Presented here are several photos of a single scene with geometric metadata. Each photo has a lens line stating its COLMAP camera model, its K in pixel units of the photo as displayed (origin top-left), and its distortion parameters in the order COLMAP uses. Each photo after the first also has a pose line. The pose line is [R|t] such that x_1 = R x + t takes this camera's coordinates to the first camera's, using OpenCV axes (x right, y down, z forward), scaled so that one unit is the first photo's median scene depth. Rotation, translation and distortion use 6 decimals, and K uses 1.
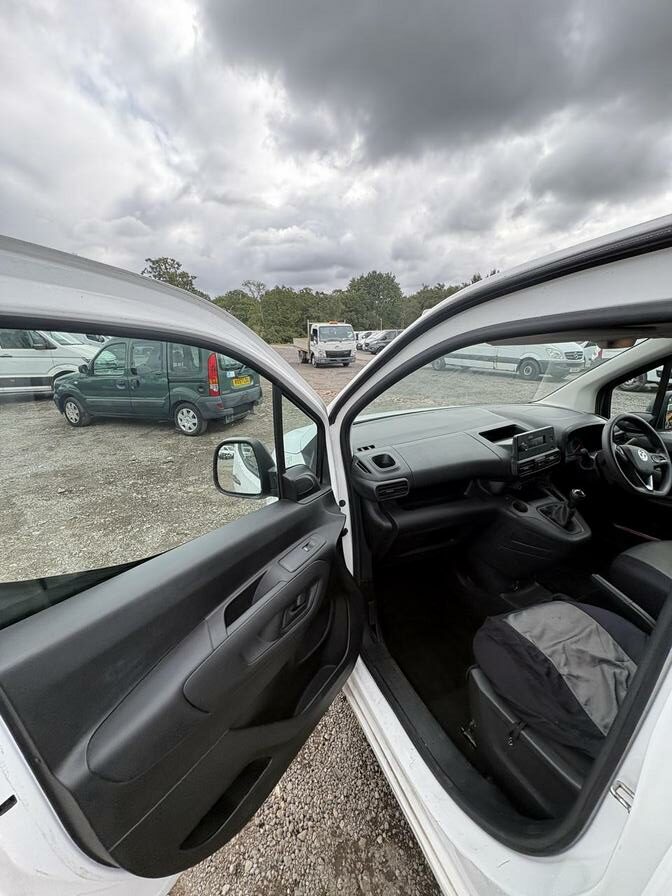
lens RADIAL K [[355.0, 0, 335.9], [0, 355.0, 445.4], [0, 0, 1]] dist [-0.000642, -0.000110]
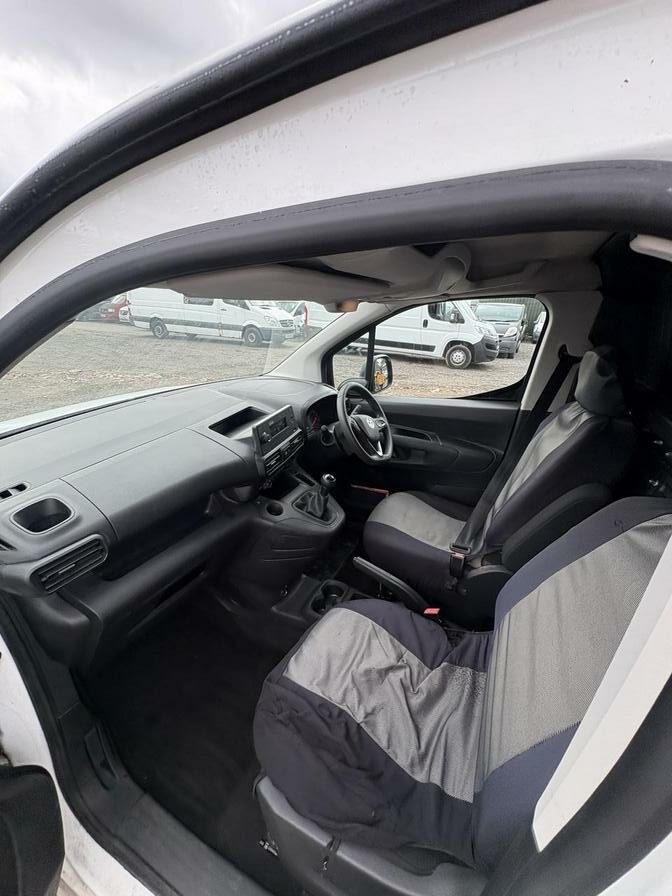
lens RADIAL K [[355.0, 0, 335.9], [0, 355.0, 445.4], [0, 0, 1]] dist [-0.000642, -0.000110]
pose [[0.758253, -0.201563, 0.620020, 0.147265], [0.147491, 0.979386, 0.138017, -0.064520], [-0.635058, -0.013205, 0.772352, 0.278269]]
